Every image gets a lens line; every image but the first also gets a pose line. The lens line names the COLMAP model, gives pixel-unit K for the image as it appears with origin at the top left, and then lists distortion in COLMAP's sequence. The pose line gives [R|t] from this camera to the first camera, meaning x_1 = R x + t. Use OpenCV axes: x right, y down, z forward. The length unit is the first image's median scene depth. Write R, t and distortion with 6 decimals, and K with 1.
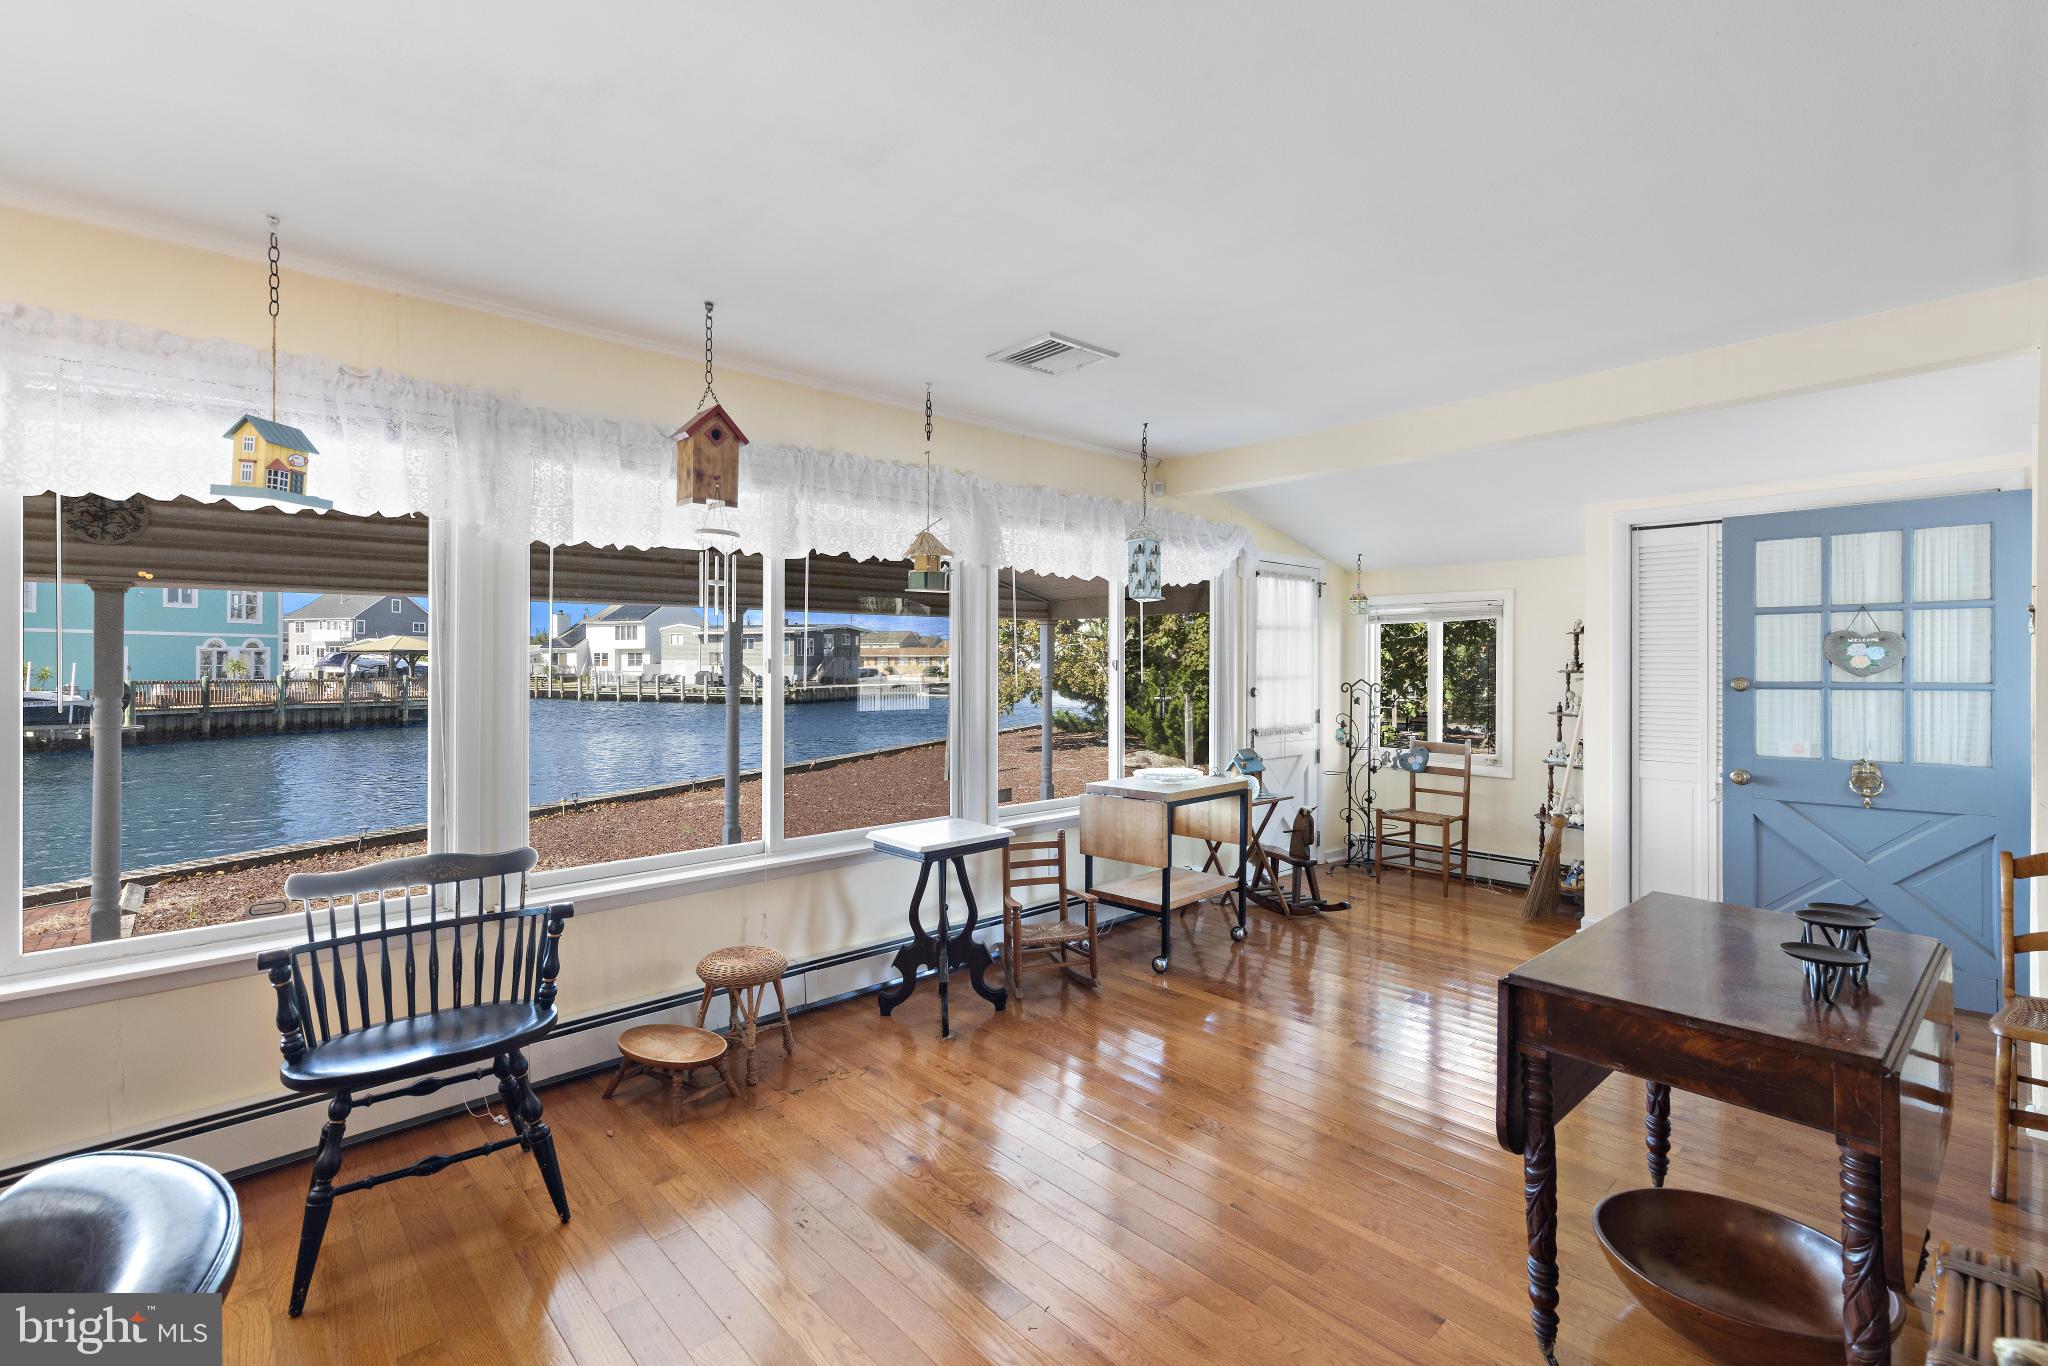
lens RADIAL K [[945.4, 0, 1017.6], [0, 945.4, 674.8], [0, 0, 1]] dist [-0.001749, -0.000121]
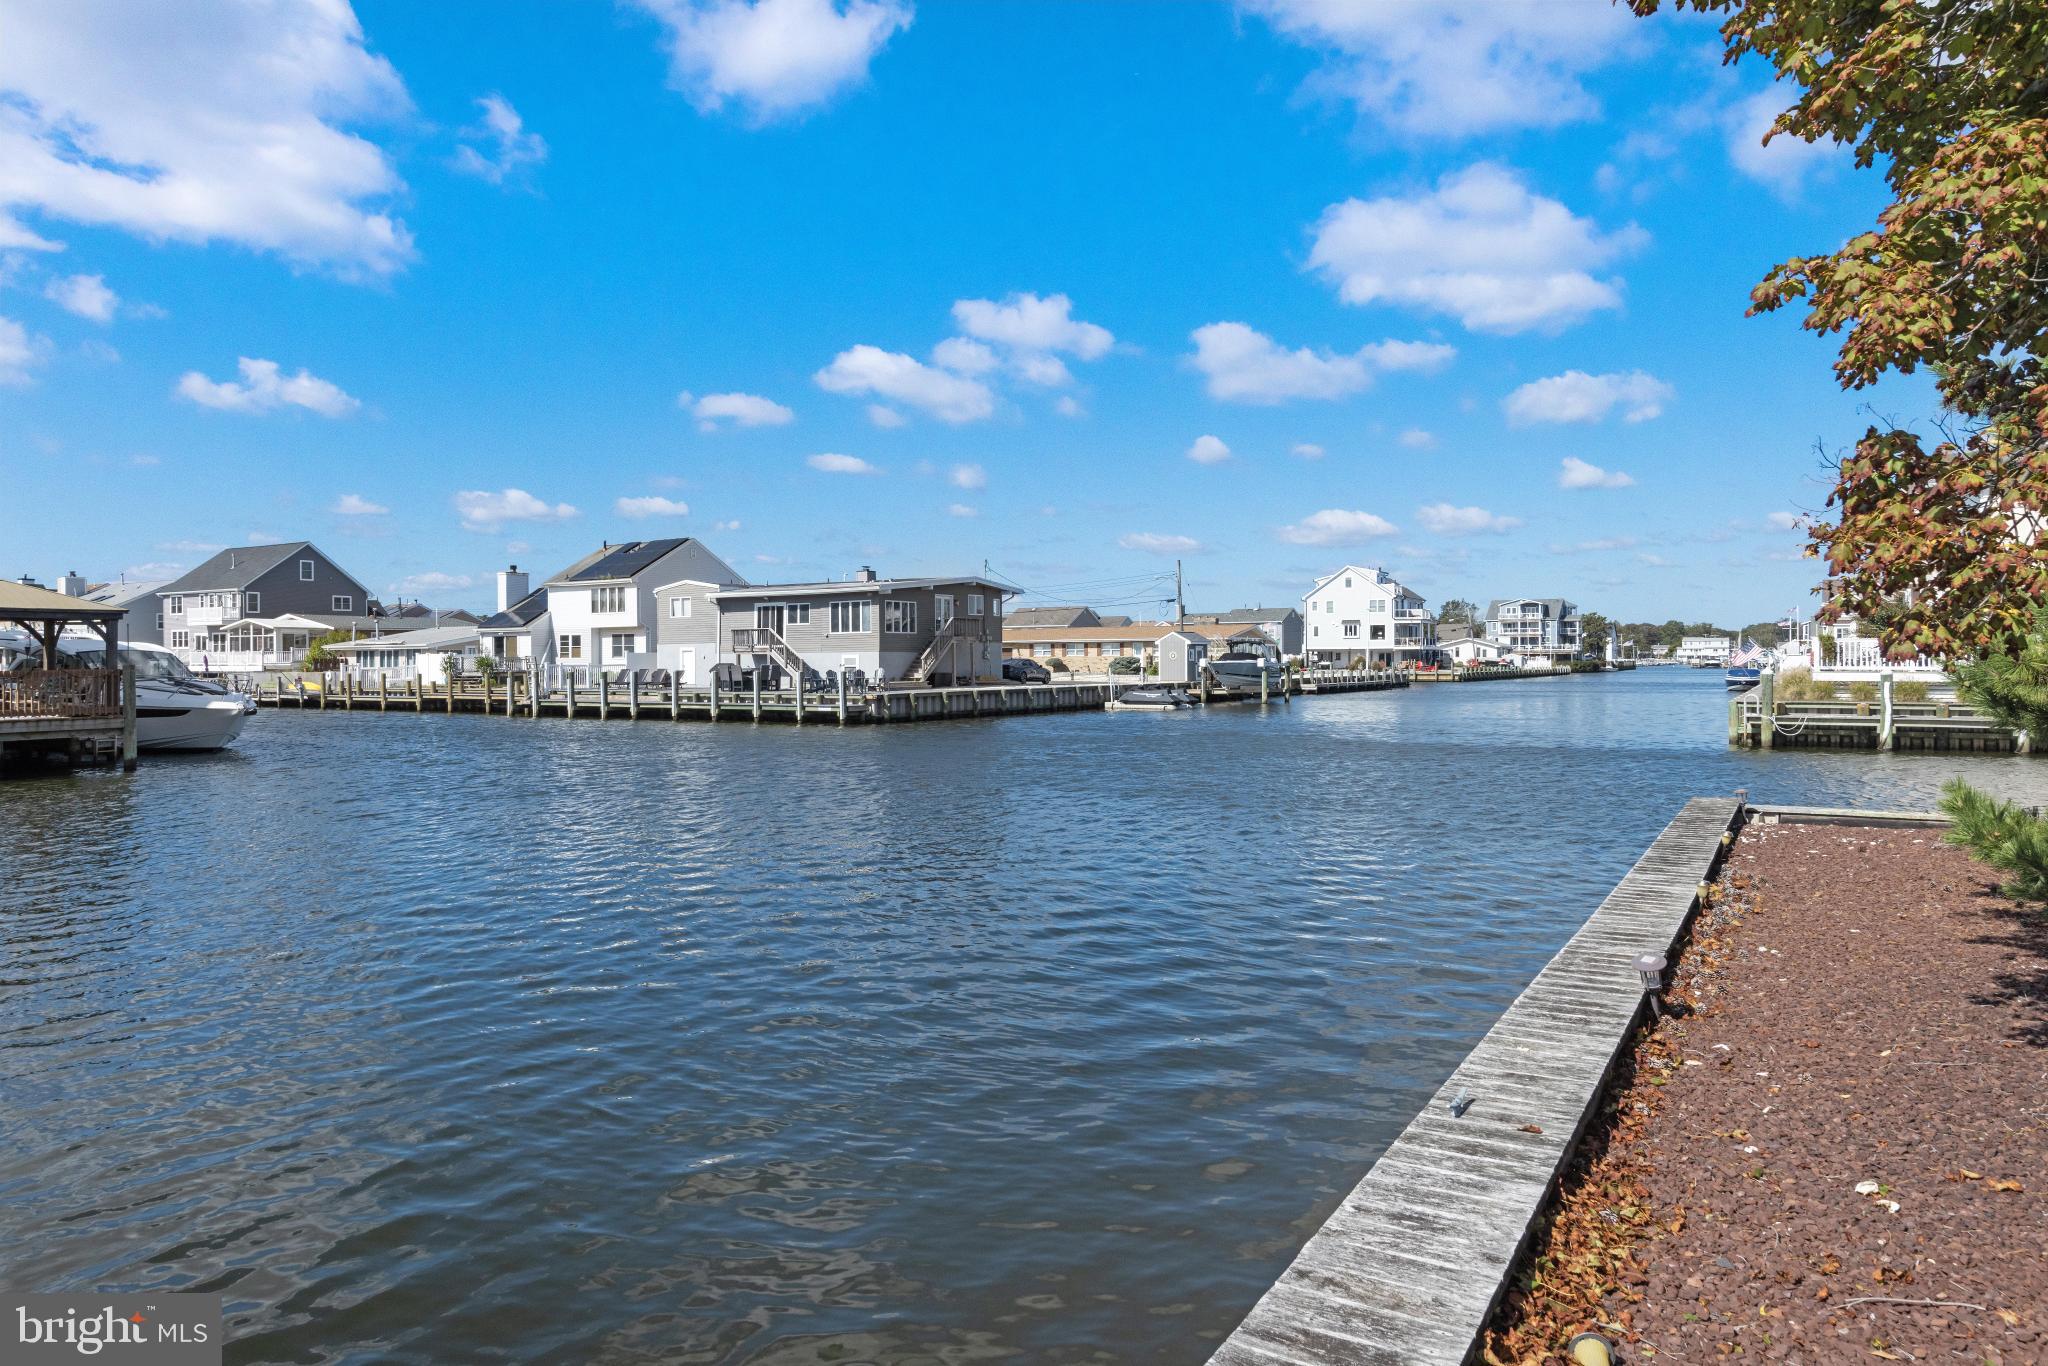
lens RADIAL K [[1291.2, 0, 1026.5], [0, 1291.2, 679.3], [0, 0, 1]] dist [-0.008398, -0.000884]
pose [[0.988179, -0.004329, -0.153243, -0.124304], [0.004592, 0.999989, 0.001363, 0.016584], [0.153235, -0.002050, 0.988188, 0.863695]]
